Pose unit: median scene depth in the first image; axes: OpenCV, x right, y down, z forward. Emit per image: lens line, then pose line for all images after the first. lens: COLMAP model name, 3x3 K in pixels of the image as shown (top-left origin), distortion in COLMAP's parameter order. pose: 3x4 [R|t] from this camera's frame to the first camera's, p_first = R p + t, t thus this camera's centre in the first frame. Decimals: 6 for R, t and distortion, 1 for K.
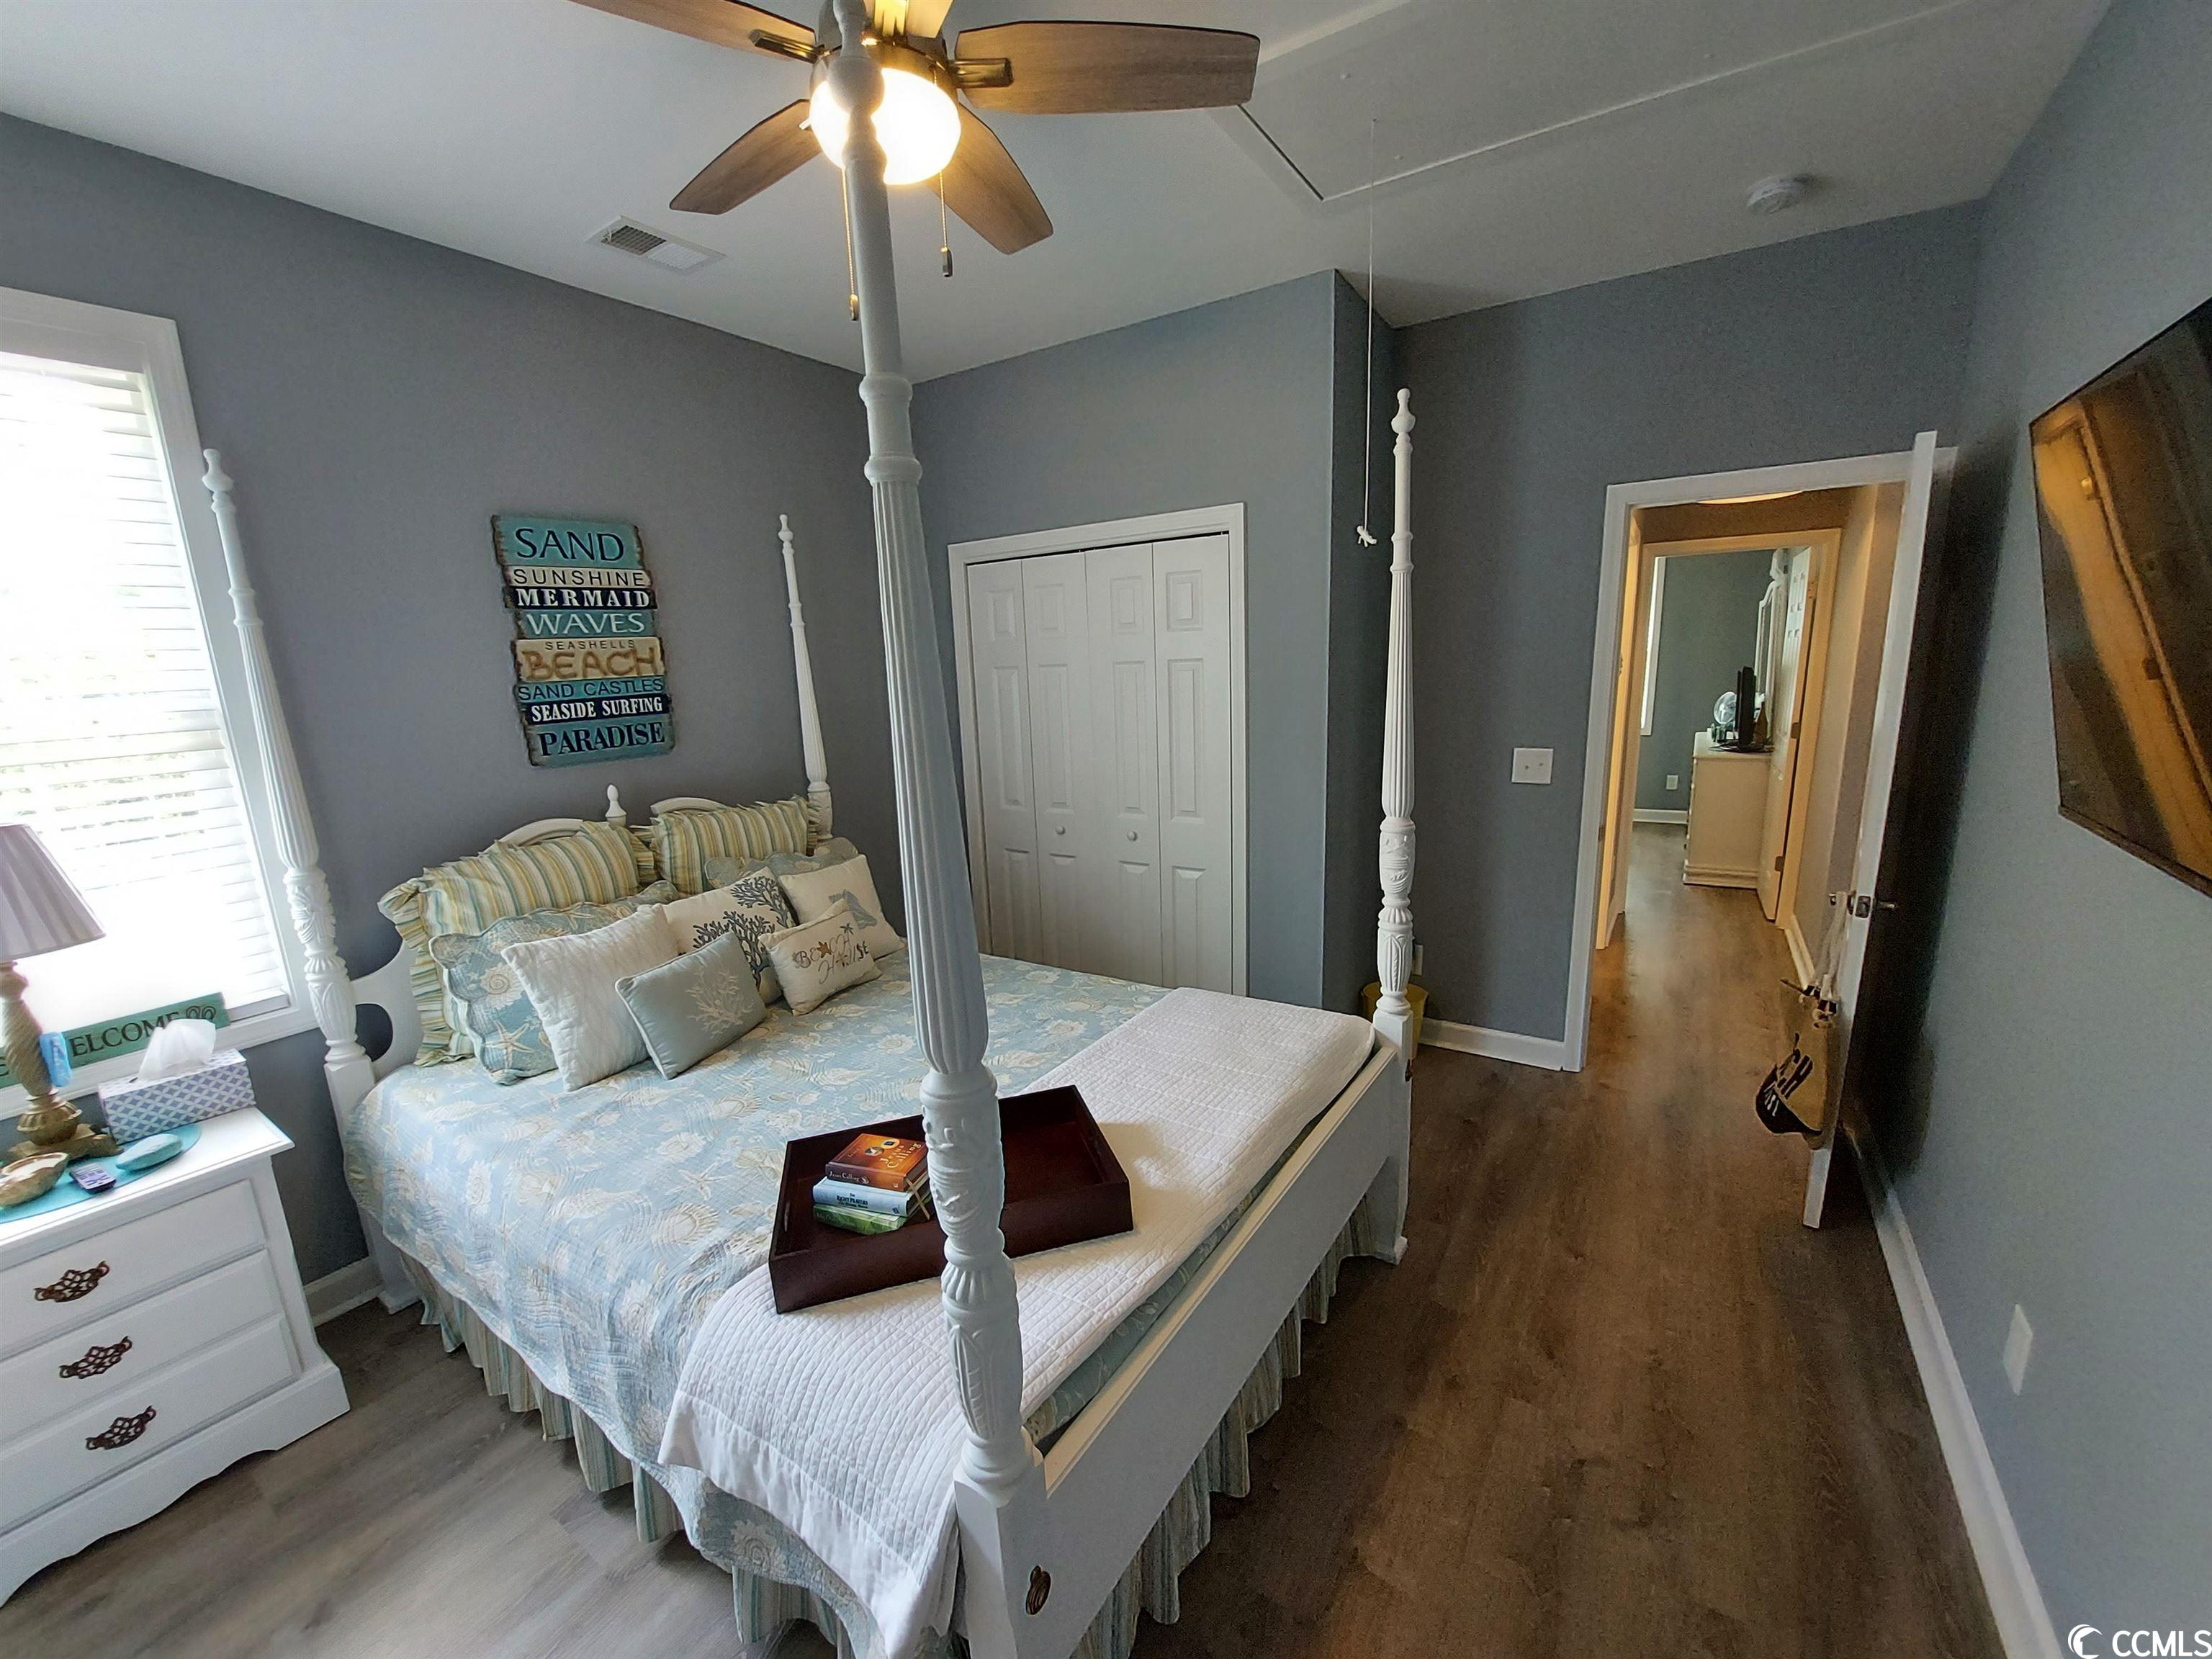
lens RADIAL K [[879.8, 0, 1094.0], [0, 879.8, 840.7], [0, 0, 1]] dist [-0.013681, -0.002116]
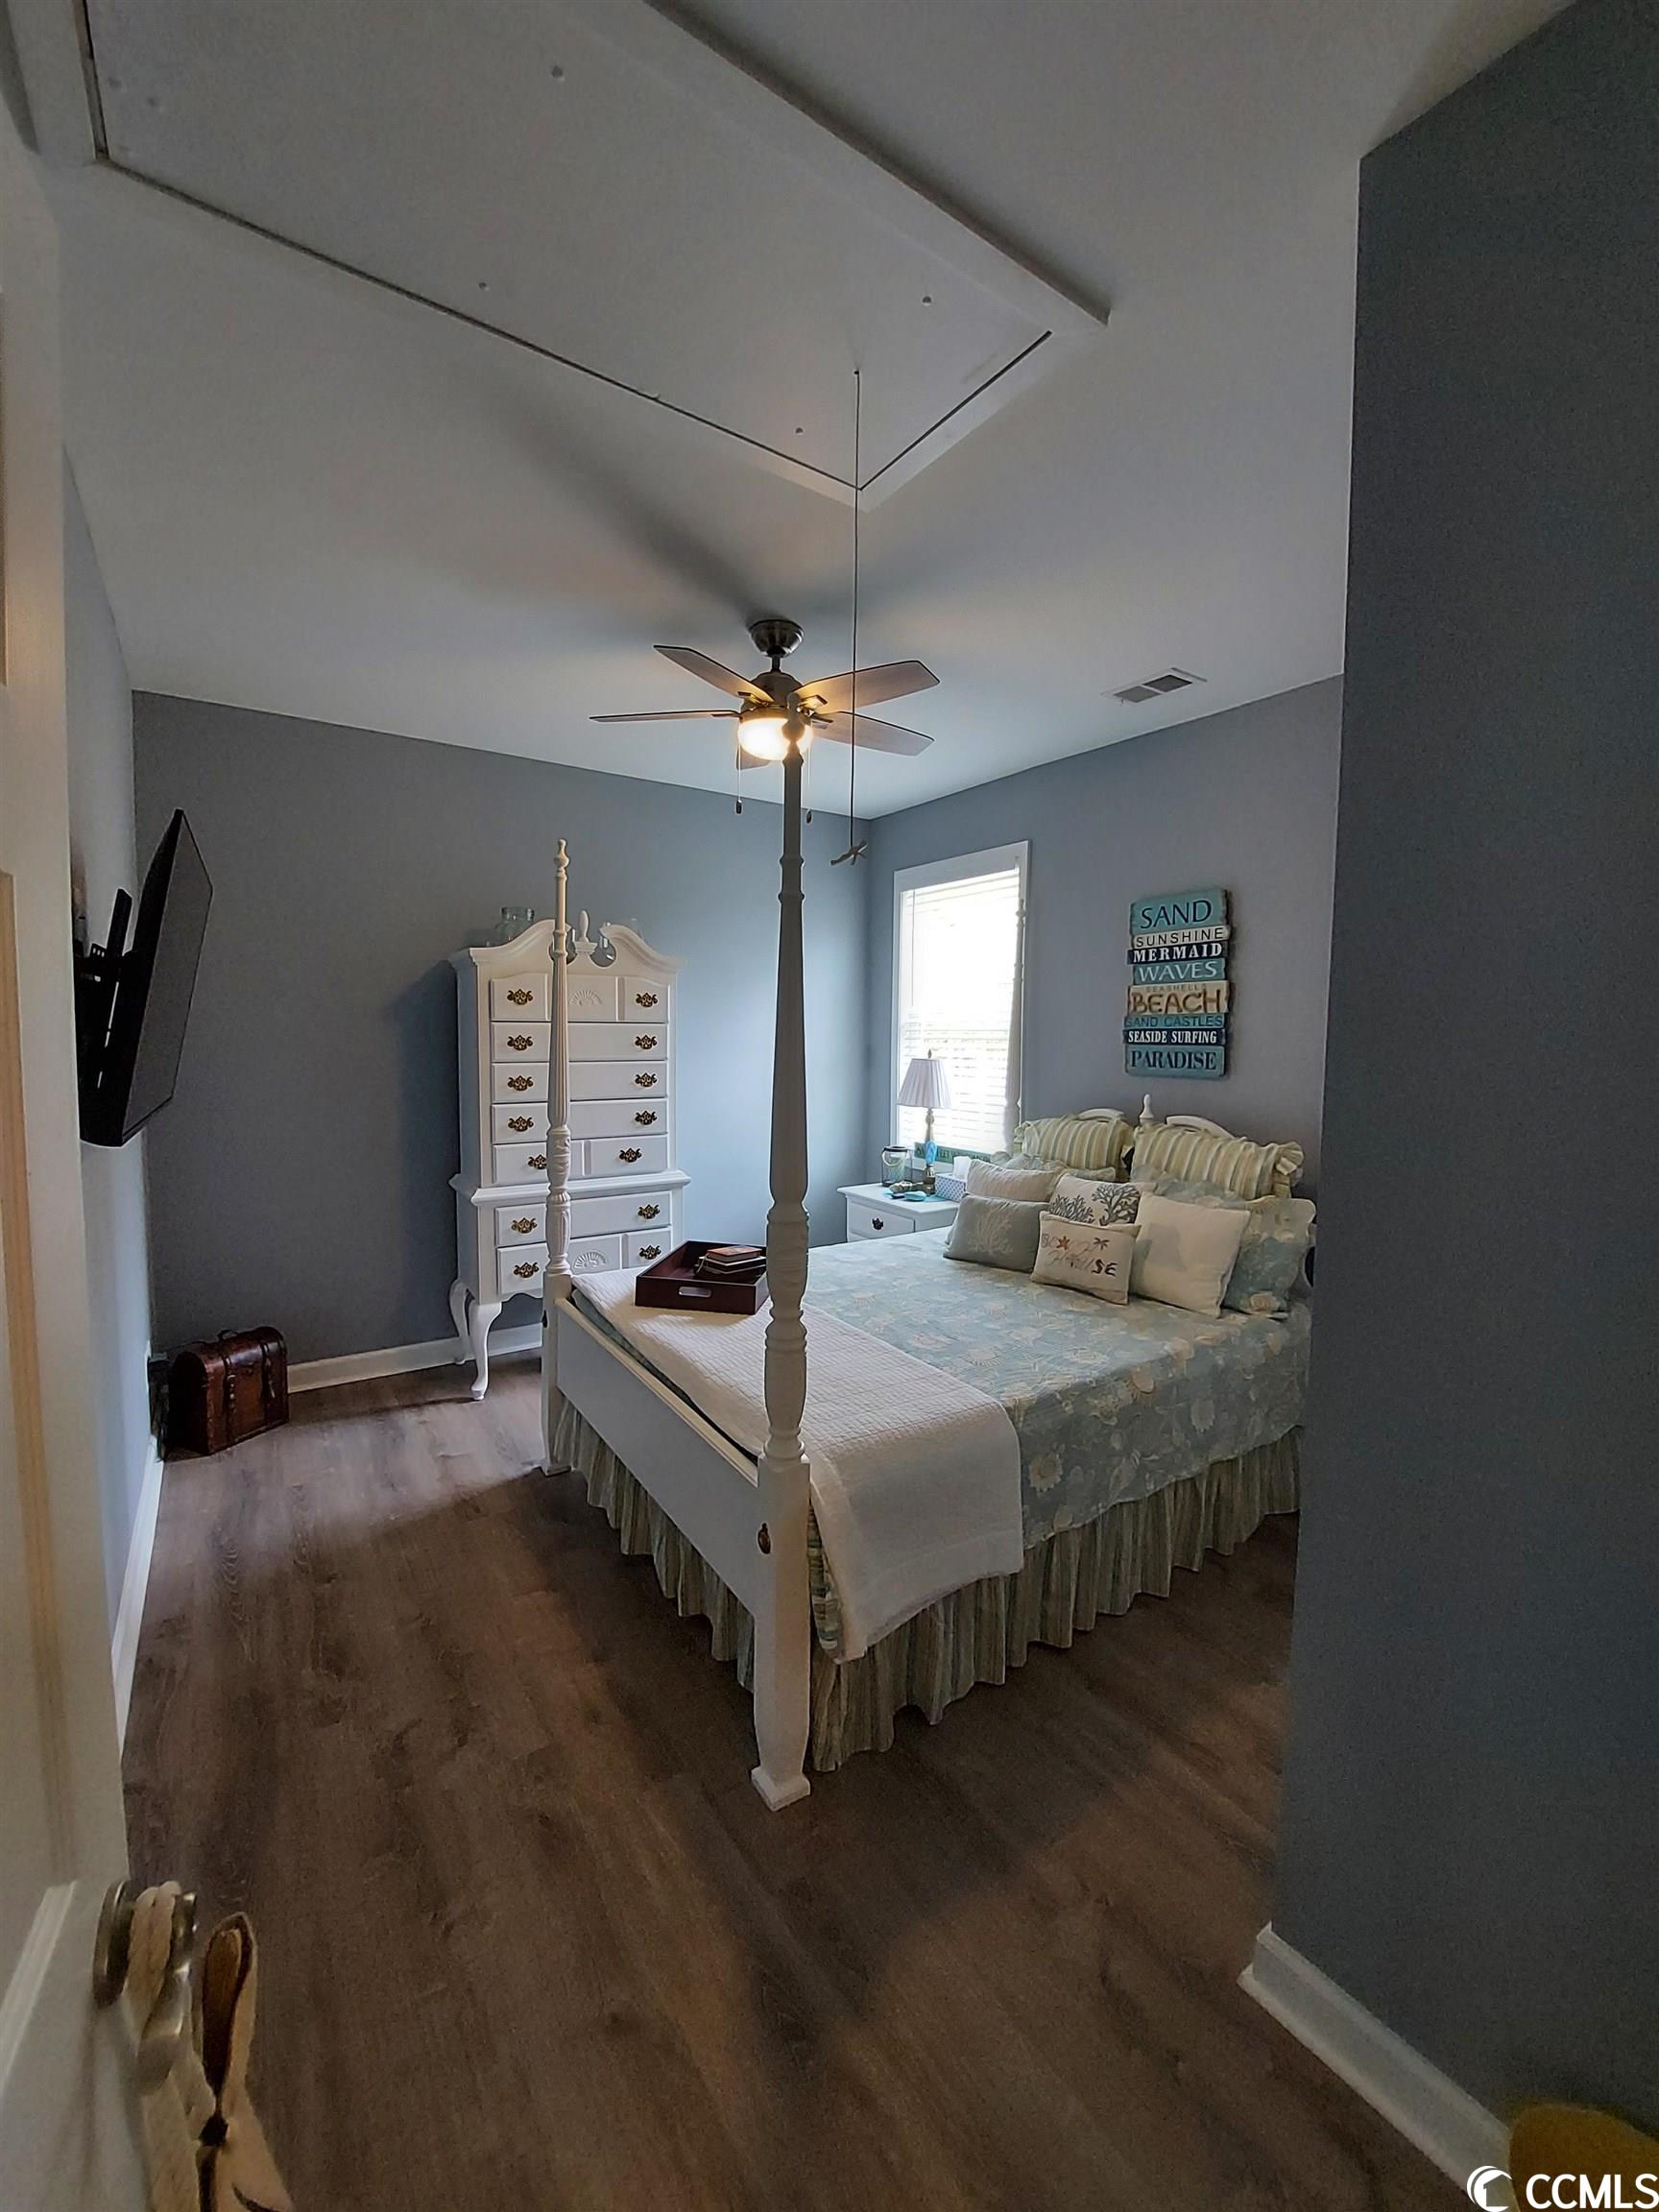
lens RADIAL K [[879.8, 0, 830.5], [0, 879.8, 1088.7], [0, 0, 1]] dist [-0.013681, -0.002116]
pose [[-0.368697, 0.099924, -0.924163, 0.831423], [-0.186127, 0.966135, 0.178718, -0.217209], [0.910725, 0.237904, -0.337612, 1.008761]]
